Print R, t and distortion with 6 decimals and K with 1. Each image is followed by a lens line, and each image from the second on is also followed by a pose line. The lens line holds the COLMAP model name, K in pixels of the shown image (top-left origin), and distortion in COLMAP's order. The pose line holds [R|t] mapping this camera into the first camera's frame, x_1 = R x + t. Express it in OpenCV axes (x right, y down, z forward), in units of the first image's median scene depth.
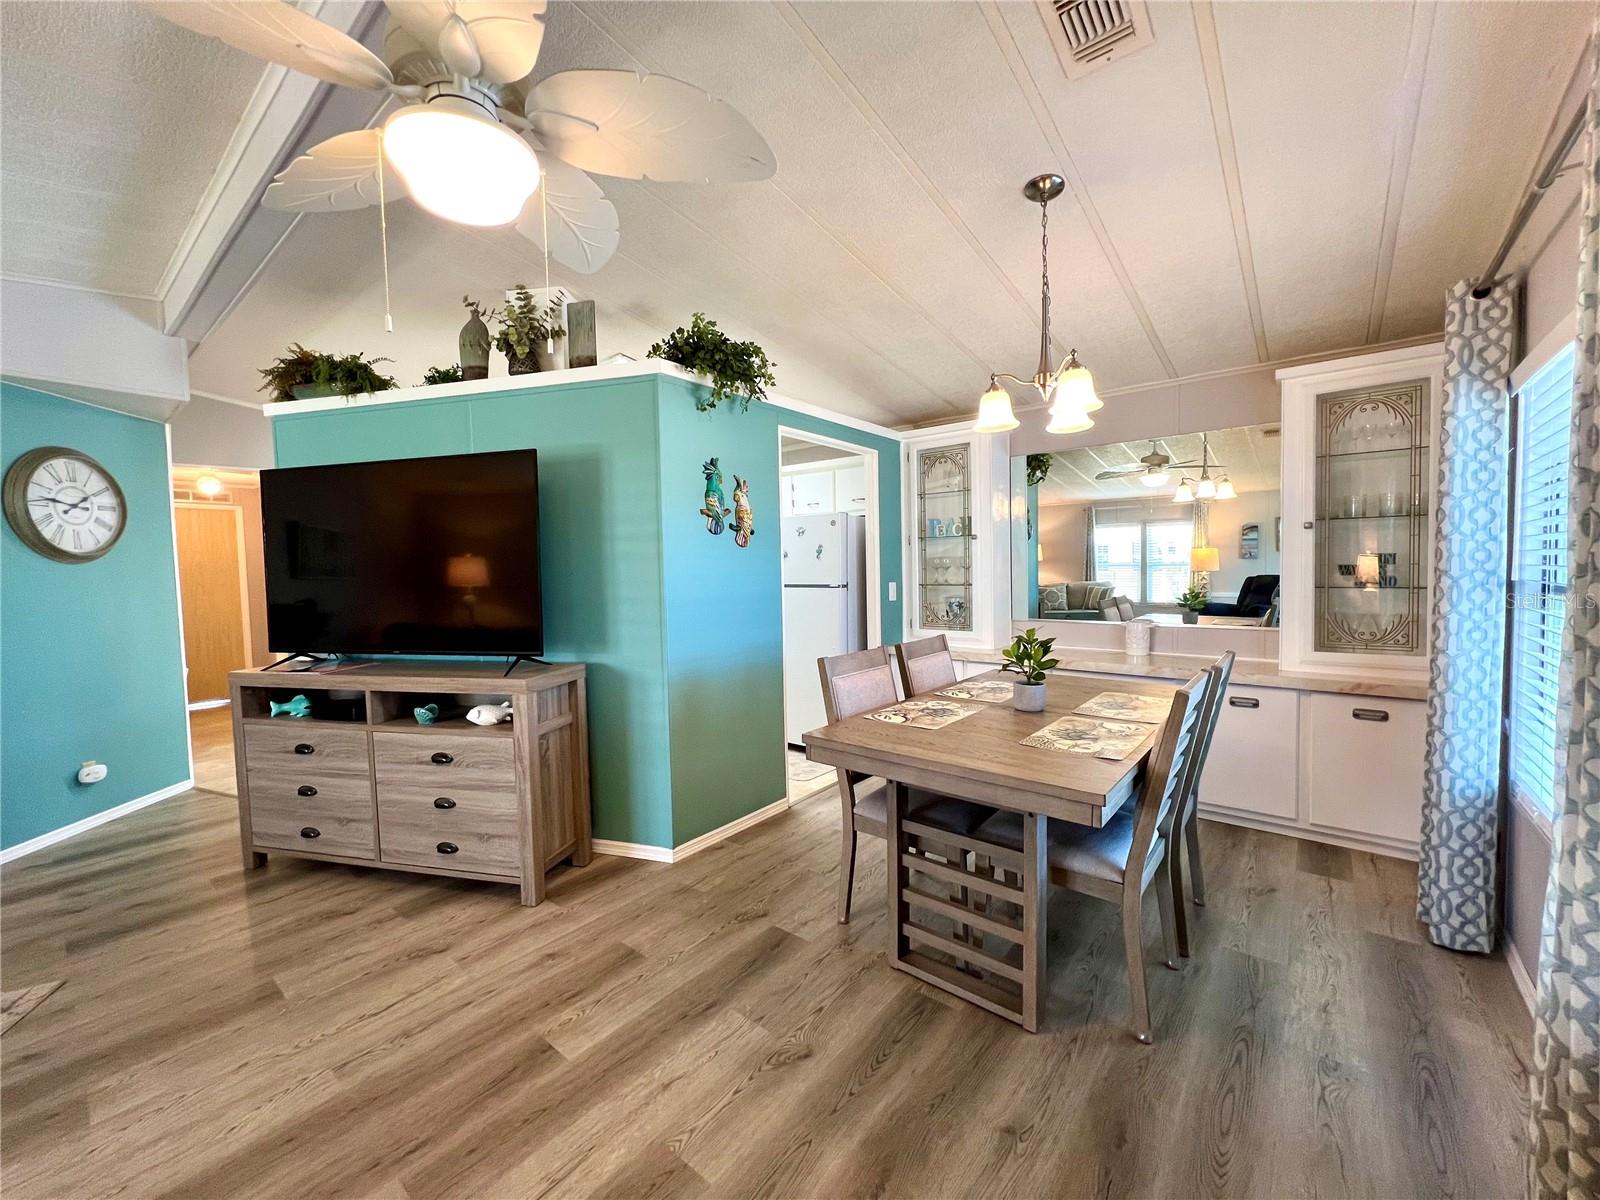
lens RADIAL K [[637.8, 0, 803.7], [0, 637.8, 584.5], [0, 0, 1]] dist [0.000732, -0.000325]
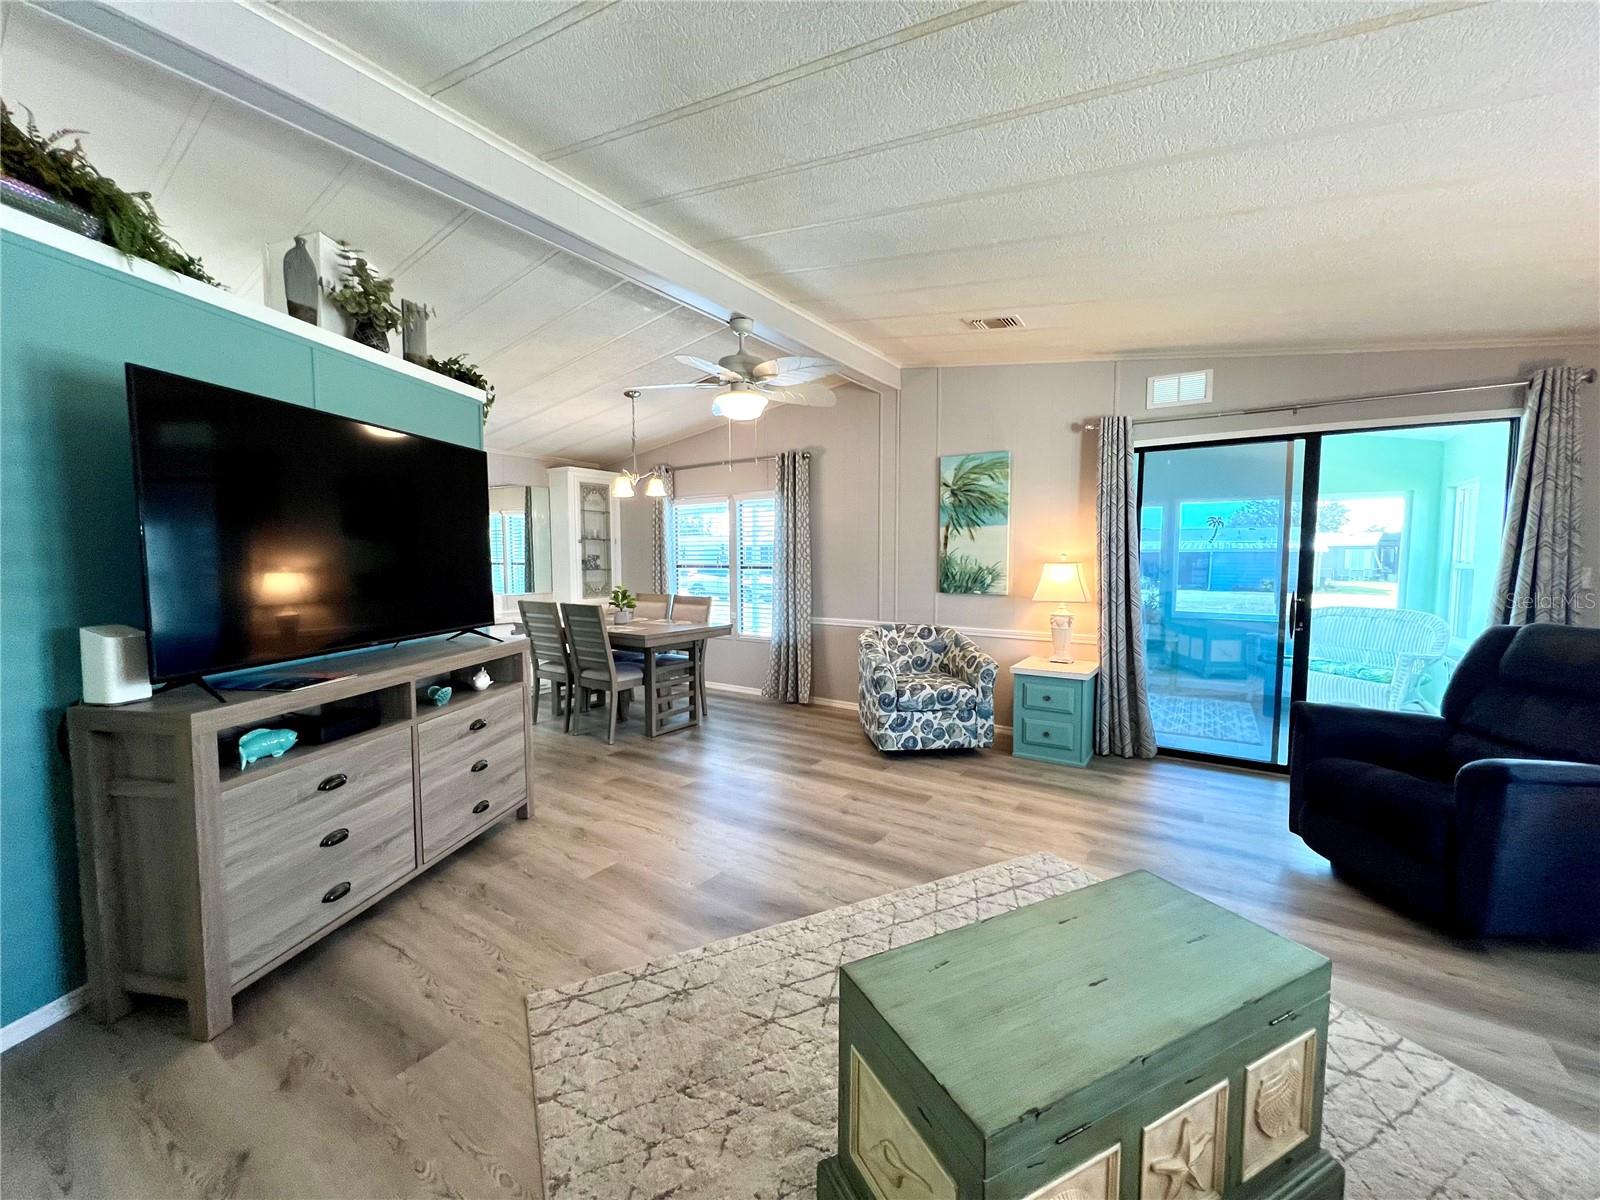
lens RADIAL K [[637.8, 0, 801.5], [0, 637.8, 602.9], [0, 0, 1]] dist [0.000732, -0.000325]
pose [[-0.095692, -0.049562, 0.994176, -1.612693], [0.053665, 0.997050, 0.054871, 0.035821], [-0.993963, 0.058603, -0.092750, 0.520350]]
